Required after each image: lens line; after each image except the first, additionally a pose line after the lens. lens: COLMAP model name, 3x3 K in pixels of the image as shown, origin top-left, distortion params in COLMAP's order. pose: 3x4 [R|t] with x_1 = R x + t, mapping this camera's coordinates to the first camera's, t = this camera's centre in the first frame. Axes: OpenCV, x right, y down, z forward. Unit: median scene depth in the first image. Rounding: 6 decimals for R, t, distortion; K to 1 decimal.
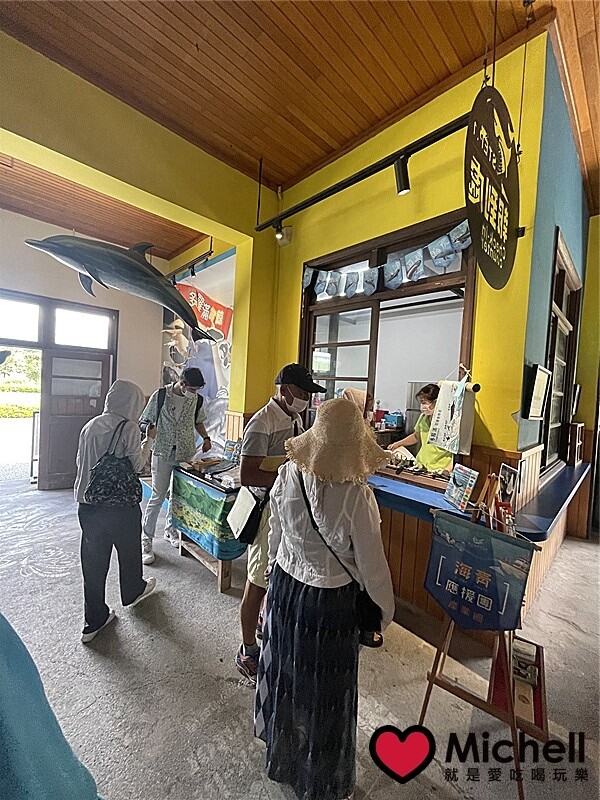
lens RADIAL K [[323.0, 0, 304.9], [0, 323.0, 400.6], [0, 0, 1]] dist [-0.000512, -0.000476]
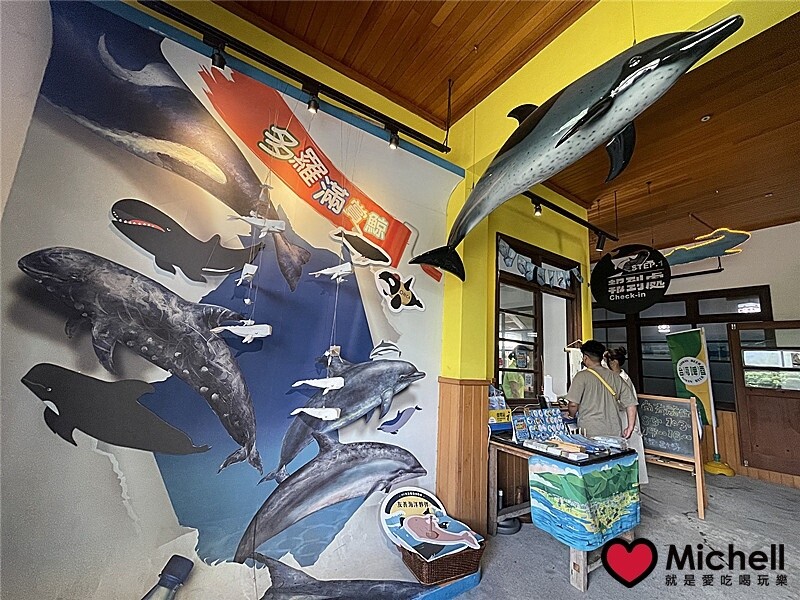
lens RADIAL K [[323.0, 0, 400.7], [0, 323.0, 305.4], [0, 0, 1]] dist [-0.000512, -0.000476]
pose [[0.193787, 0.102960, 0.975626, -0.840870], [-0.016633, 0.994679, -0.101667, -0.048986], [-0.980903, 0.003474, 0.194468, 0.852069]]
